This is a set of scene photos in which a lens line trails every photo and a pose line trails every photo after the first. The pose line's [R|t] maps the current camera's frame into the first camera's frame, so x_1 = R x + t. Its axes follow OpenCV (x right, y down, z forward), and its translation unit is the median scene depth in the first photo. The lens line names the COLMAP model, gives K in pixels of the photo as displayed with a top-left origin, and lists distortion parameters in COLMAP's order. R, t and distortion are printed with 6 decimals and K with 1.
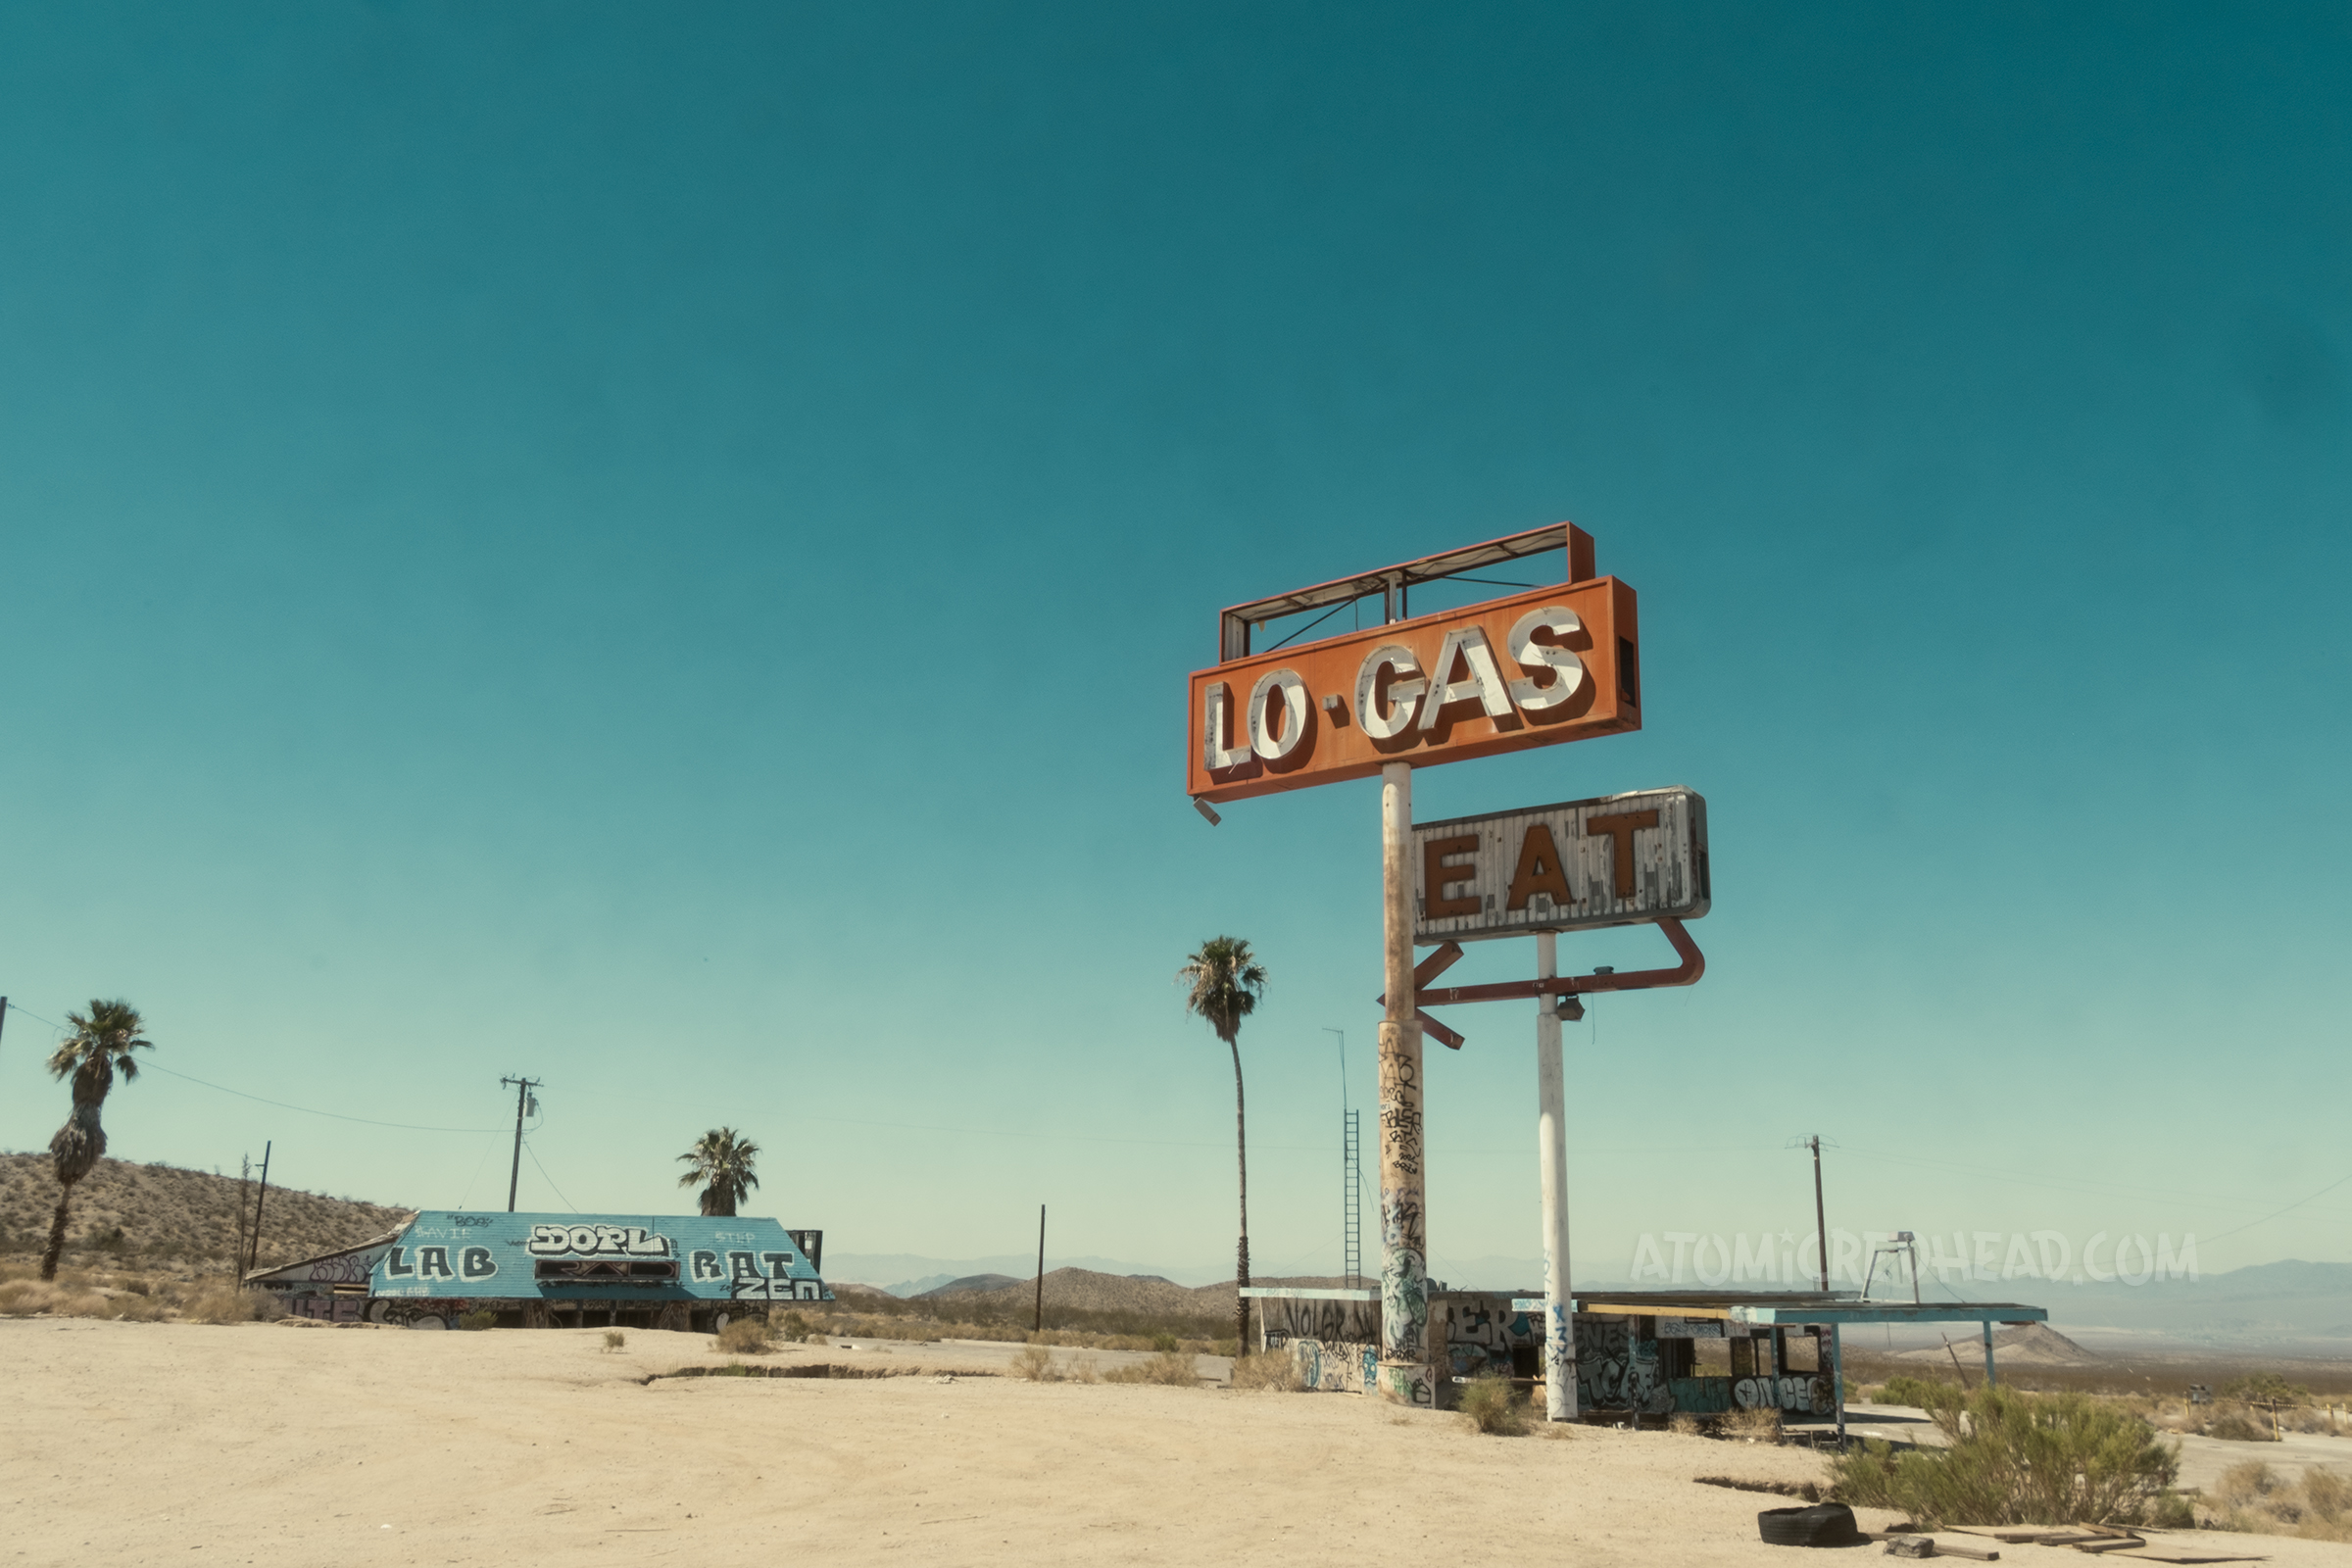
lens RADIAL K [[1894.9, 0, 1178.7], [0, 1894.9, 775.3], [0, 0, 1]] dist [-0.005799, -0.005730]
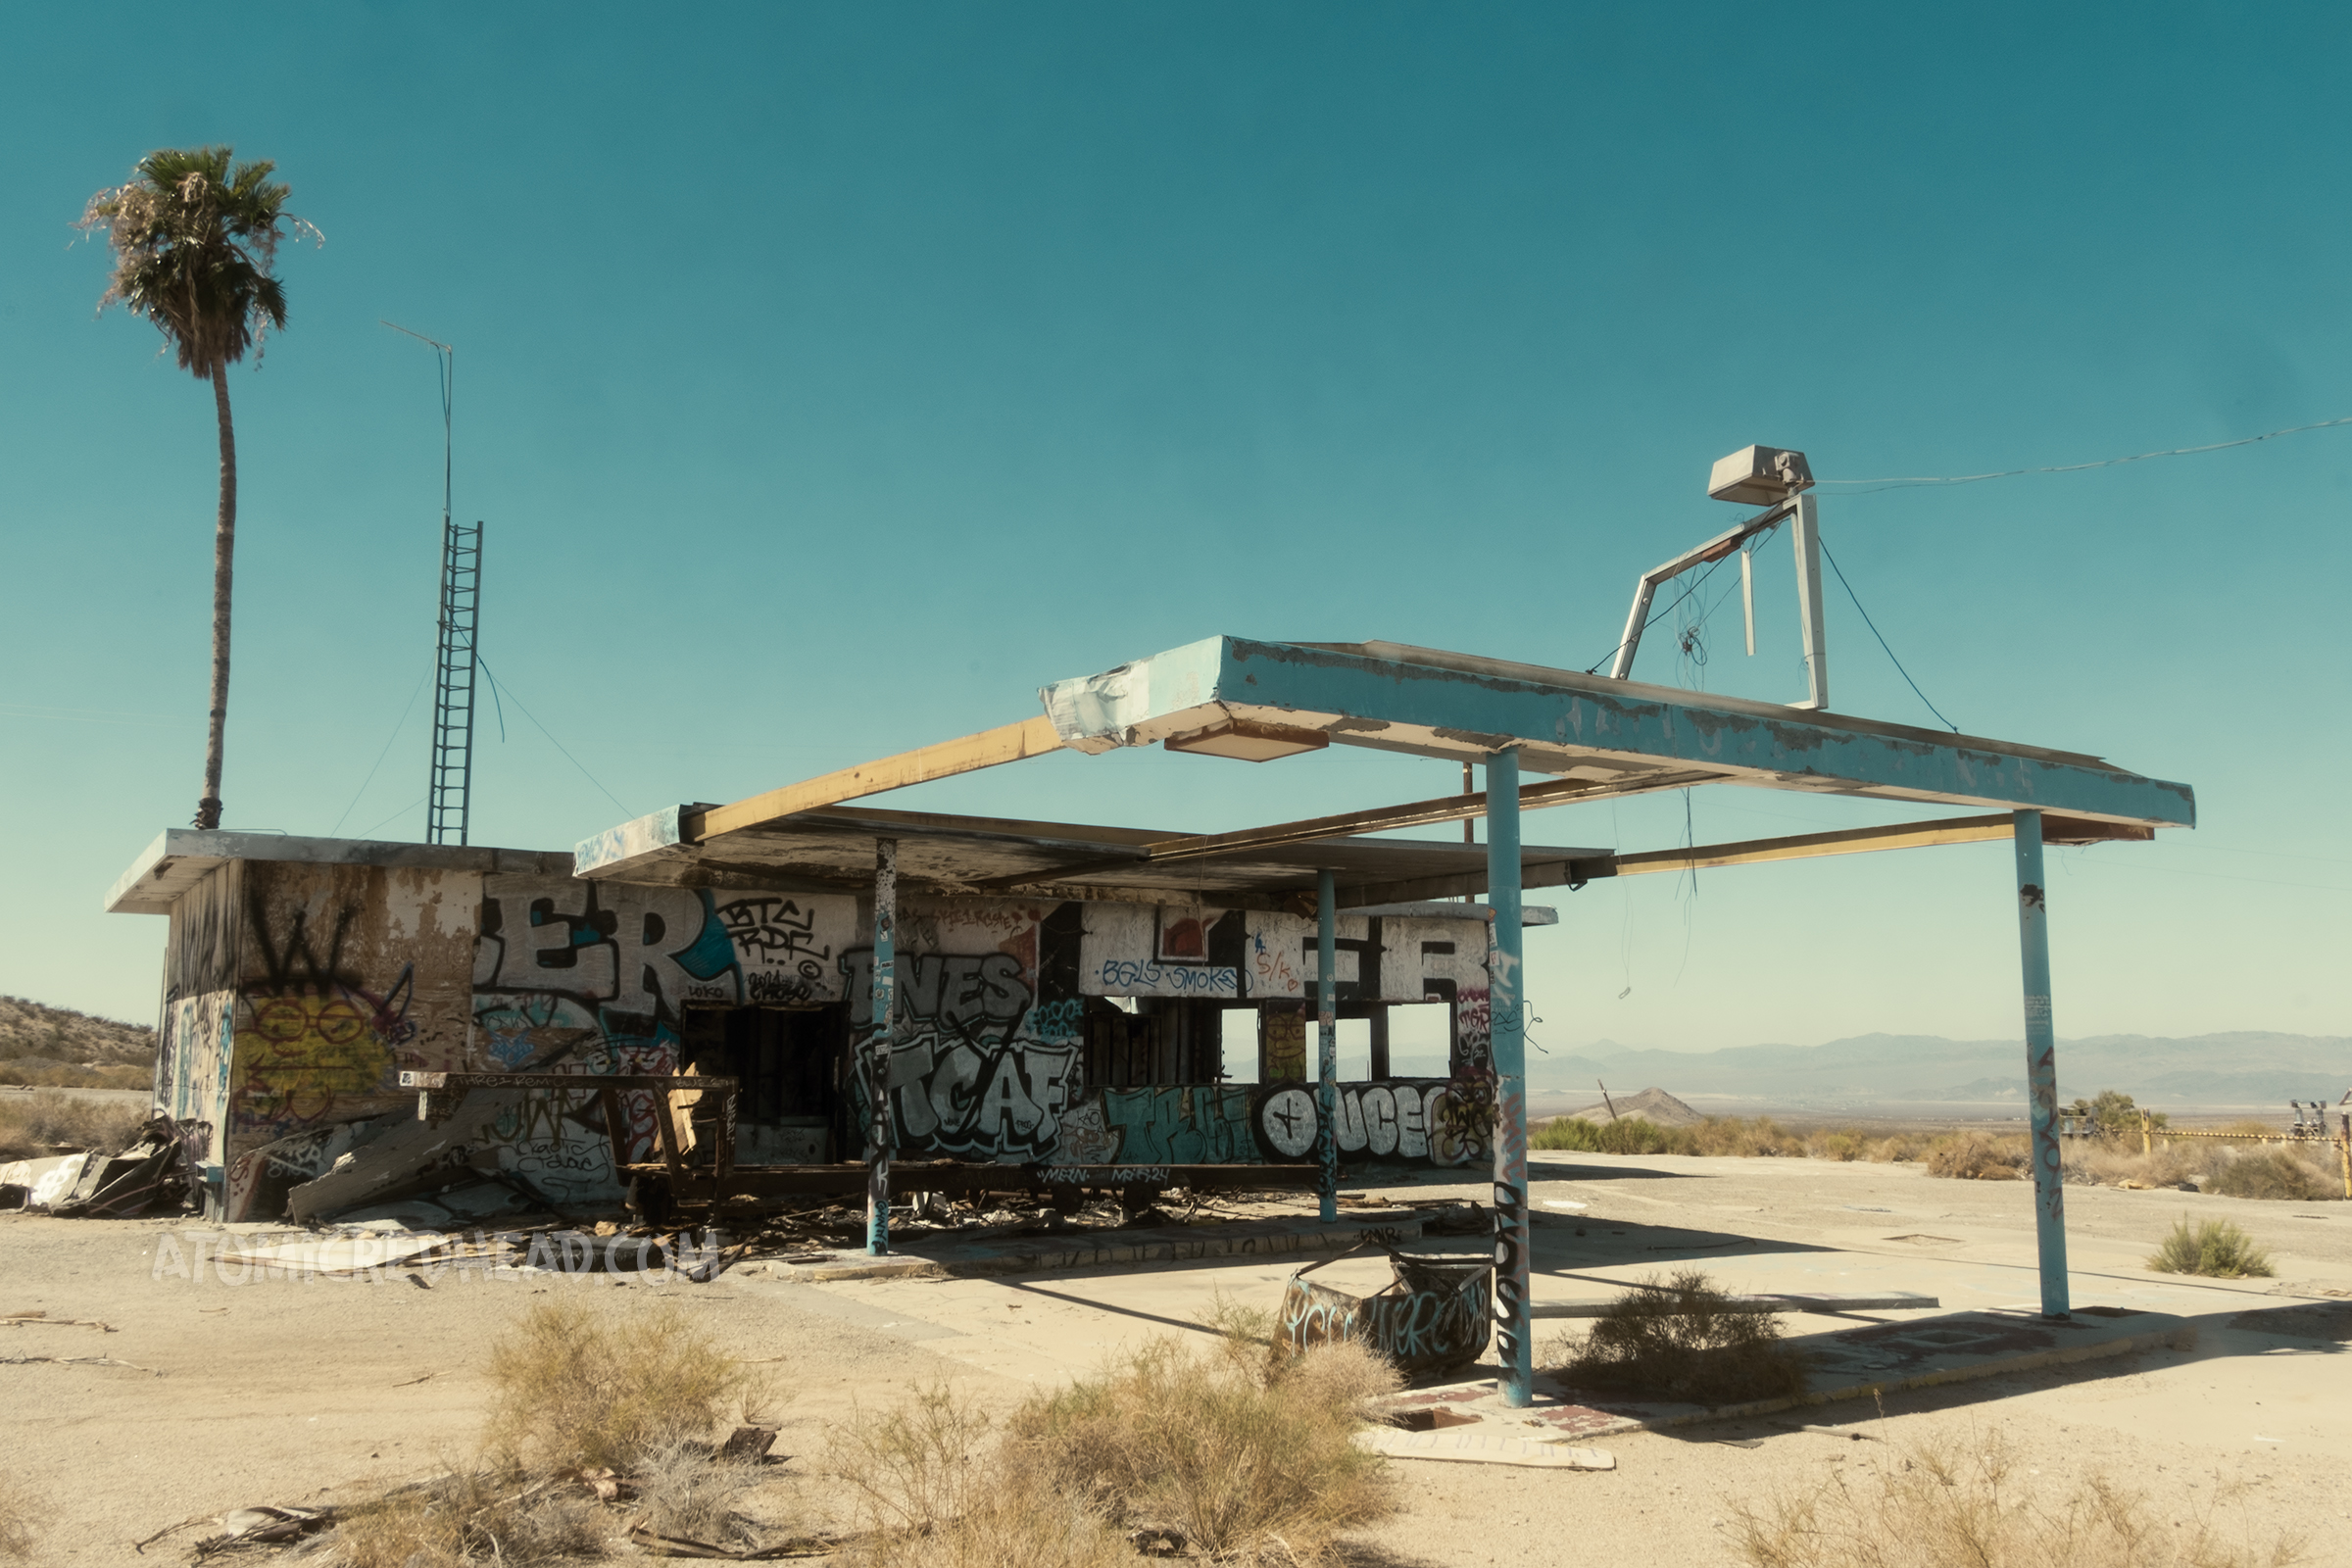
lens RADIAL K [[1894.9, 0, 1175.3], [0, 1894.9, 790.8], [0, 0, 1]] dist [-0.005799, -0.005730]
pose [[0.986039, 0.012940, 0.166009, 0.180621], [-0.032702, 0.992610, 0.116862, 0.180554], [-0.163270, -0.120660, 0.979175, 0.526277]]
